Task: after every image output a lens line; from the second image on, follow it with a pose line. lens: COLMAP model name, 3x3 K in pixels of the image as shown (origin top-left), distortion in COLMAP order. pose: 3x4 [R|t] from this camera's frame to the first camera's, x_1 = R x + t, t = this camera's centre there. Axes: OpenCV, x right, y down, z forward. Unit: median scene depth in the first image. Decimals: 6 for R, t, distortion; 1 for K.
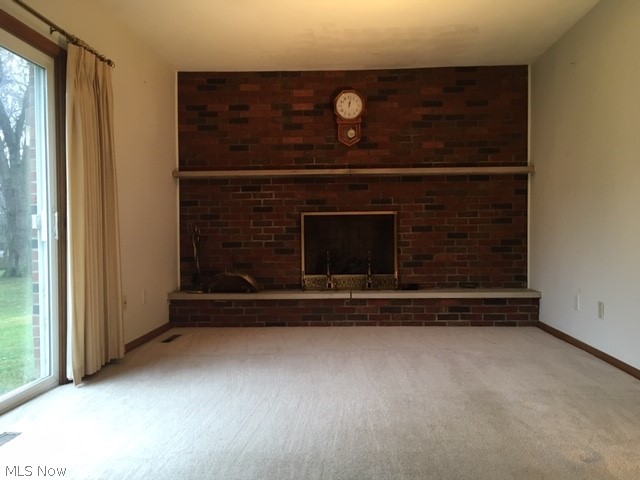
lens RADIAL K [[542.1, 0, 319.4], [0, 542.1, 240.2], [0, 0, 1]] dist [0.055091, -0.048625]
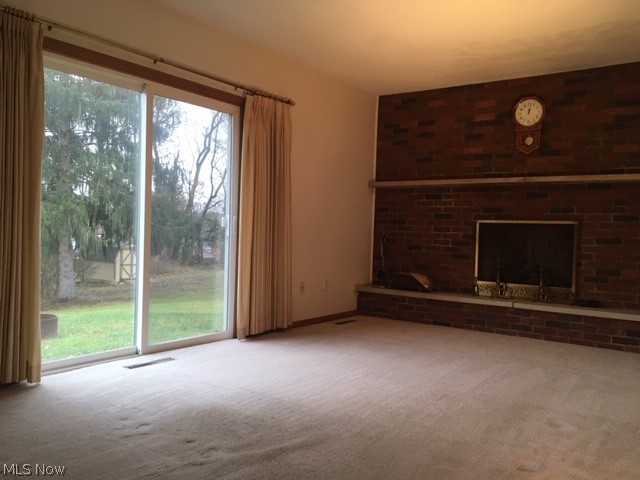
lens RADIAL K [[542.1, 0, 320.0], [0, 542.1, 239.9], [0, 0, 1]] dist [0.055091, -0.048625]
pose [[0.835749, 0.046956, -0.547100, 0.292168], [-0.050289, 0.998695, 0.008893, -0.007426], [0.546803, 0.020081, 0.837020, -0.031387]]
